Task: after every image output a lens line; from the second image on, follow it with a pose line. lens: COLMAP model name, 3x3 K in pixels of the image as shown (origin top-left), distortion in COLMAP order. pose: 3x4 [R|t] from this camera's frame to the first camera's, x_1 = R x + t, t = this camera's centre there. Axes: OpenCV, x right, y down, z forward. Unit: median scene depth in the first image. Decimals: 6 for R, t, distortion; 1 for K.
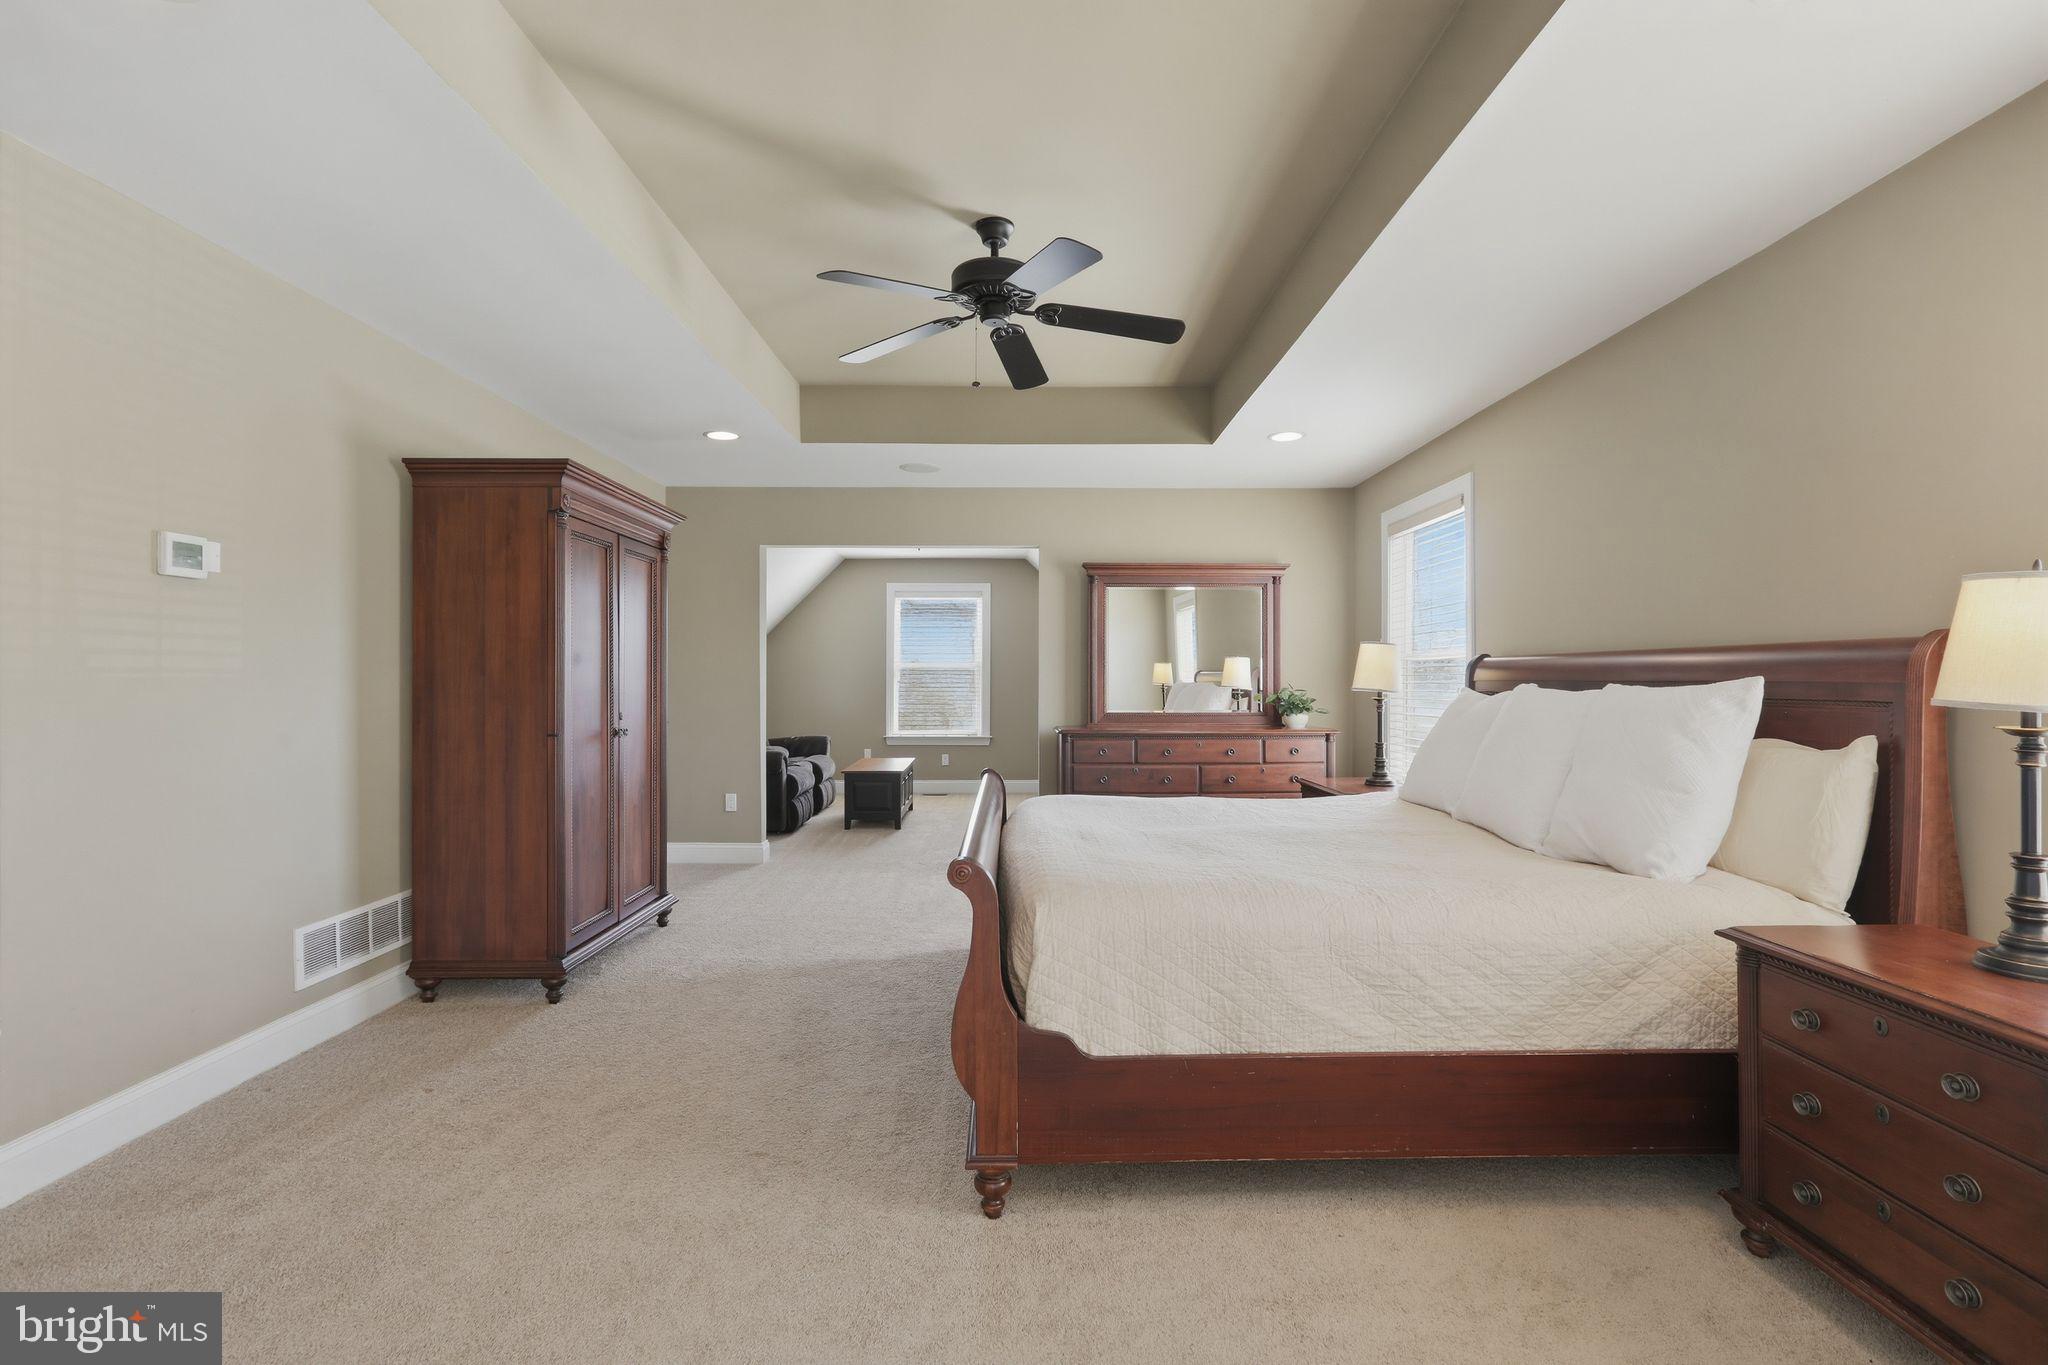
lens RADIAL K [[928.0, 0, 1024.0], [0, 928.0, 682.5], [0, 0, 1]] dist [-0.000705, 0.000196]
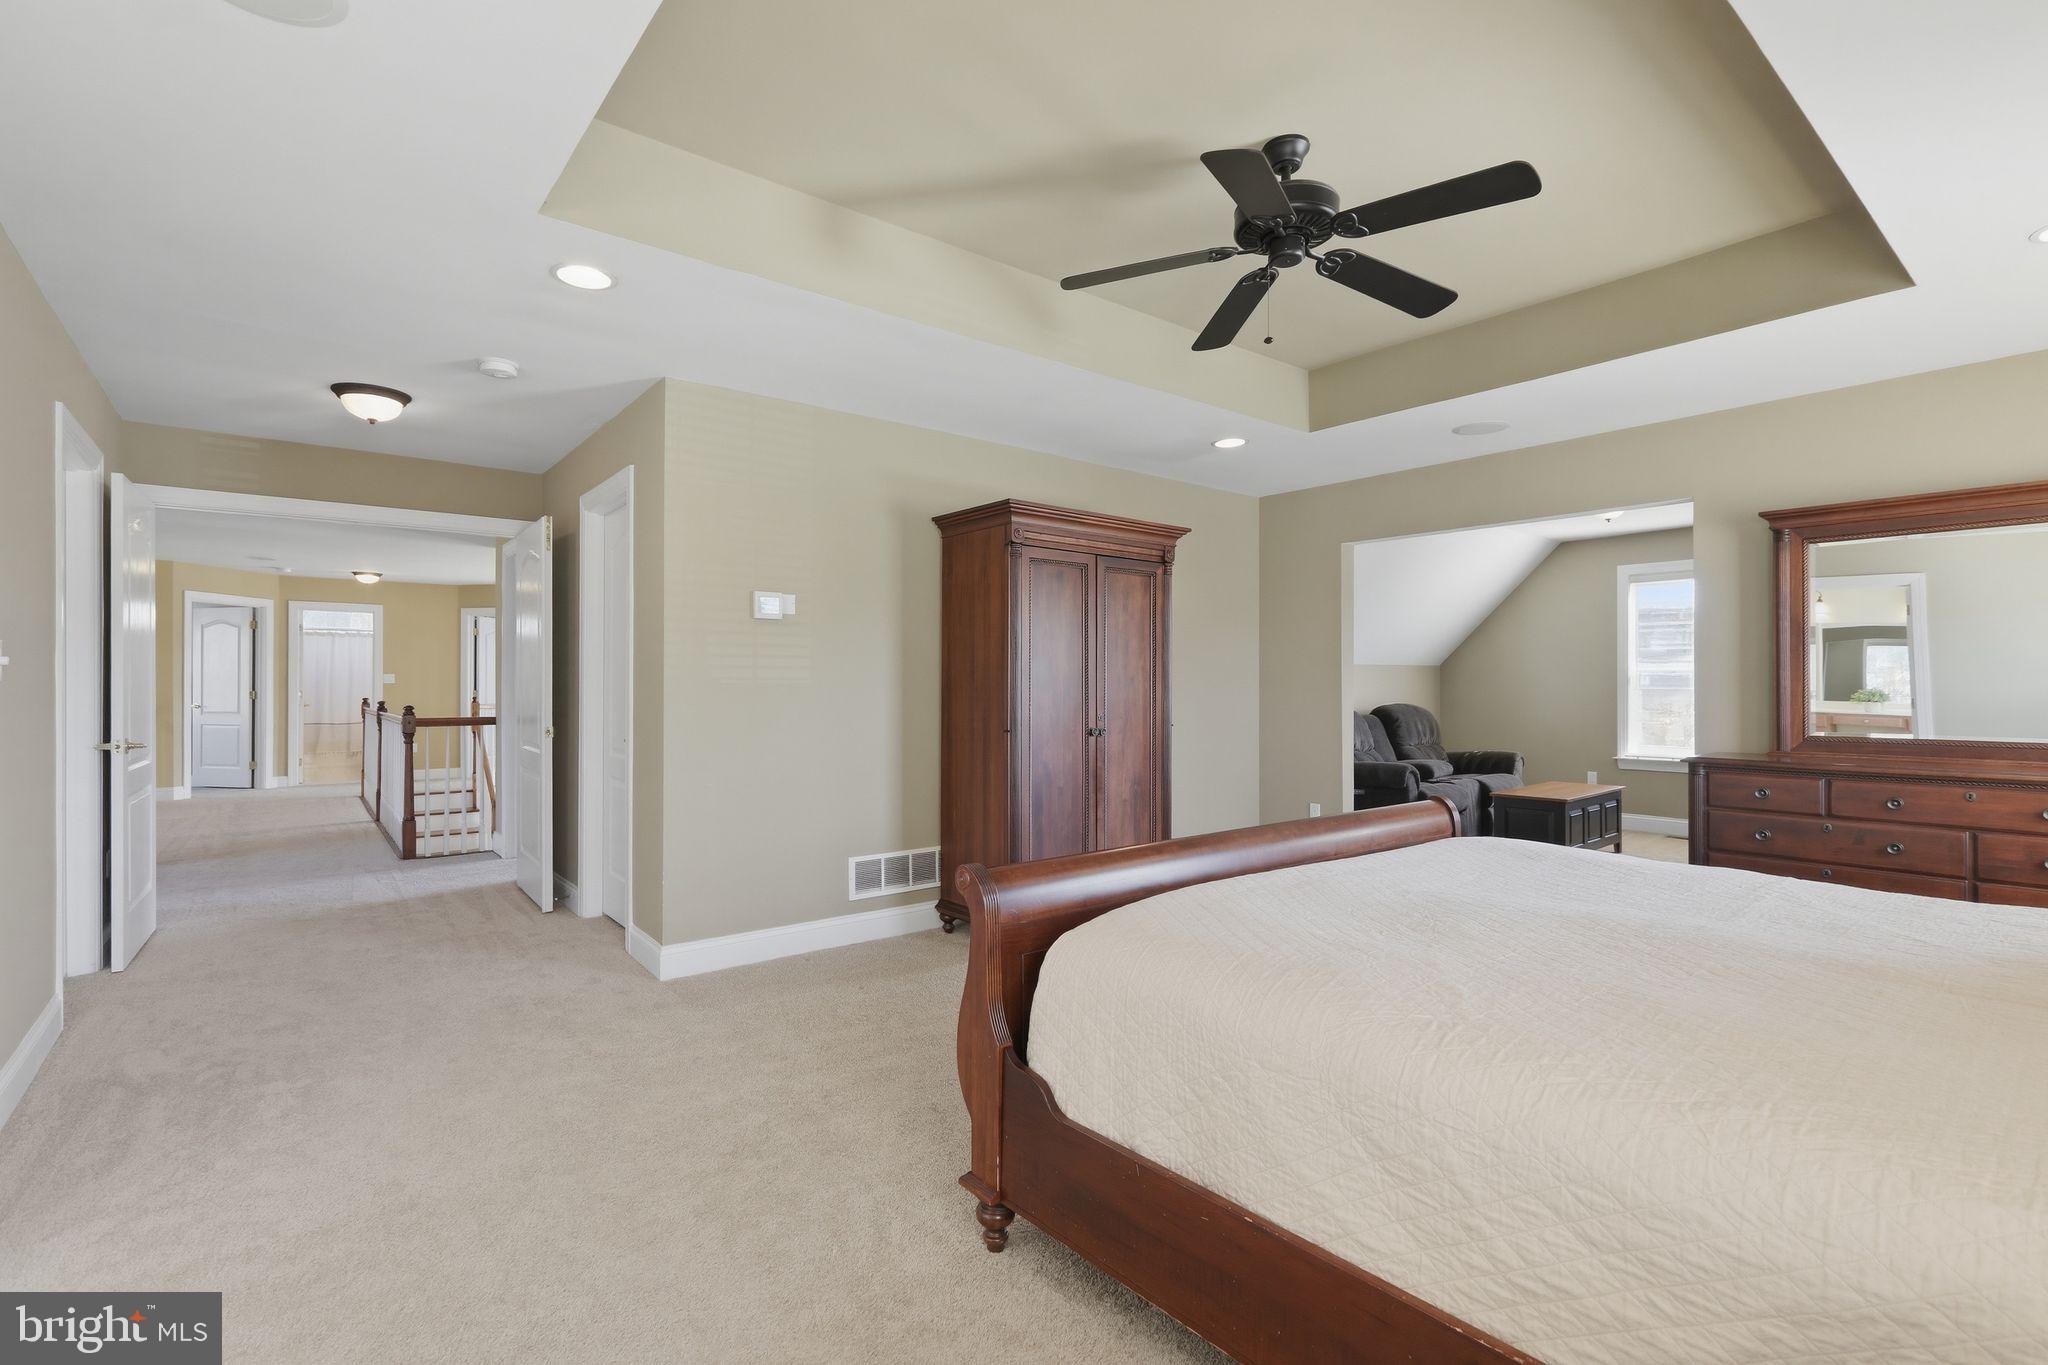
lens RADIAL K [[938.1, 0, 1024.0], [0, 938.1, 682.5], [0, 0, 1]] dist [0.002684, 0.000410]
pose [[0.618655, -0.004291, -0.785651, 0.446038], [-0.003798, 0.999957, -0.008452, 0.004143], [0.785654, 0.008213, 0.618612, 0.259501]]
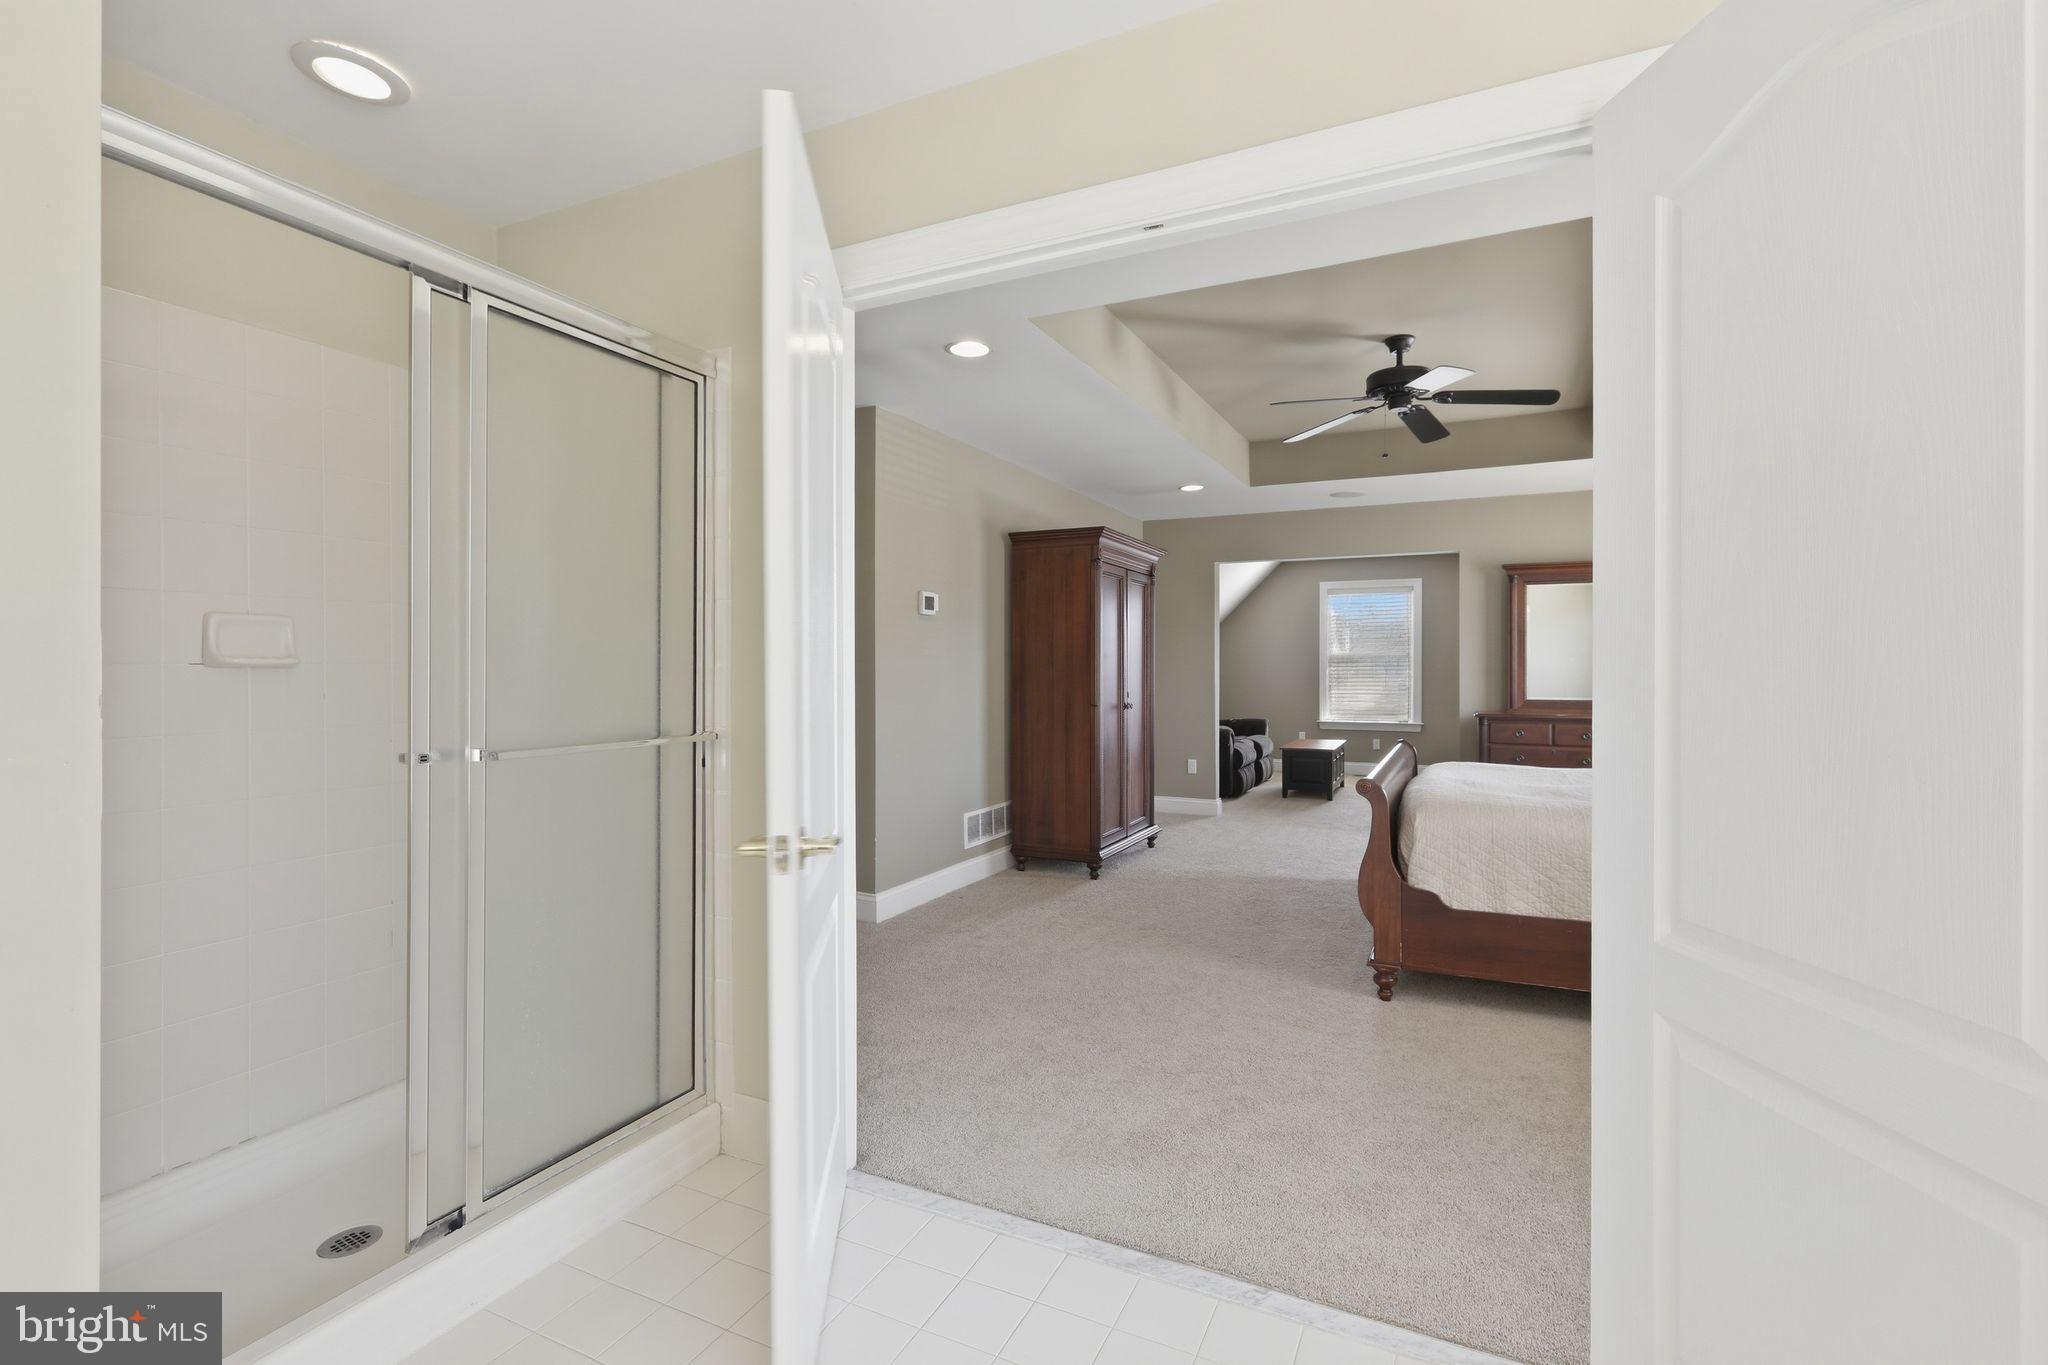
lens RADIAL K [[955.6, 0, 1015.3], [0, 955.6, 671.7], [0, 0, 1]] dist [0.000267, 0.000054]
pose [[0.897492, -0.000033, -0.441032, 0.073793], [-0.000795, 0.999998, -0.001692, 0.003181], [0.441031, 0.001869, 0.897490, -0.471583]]
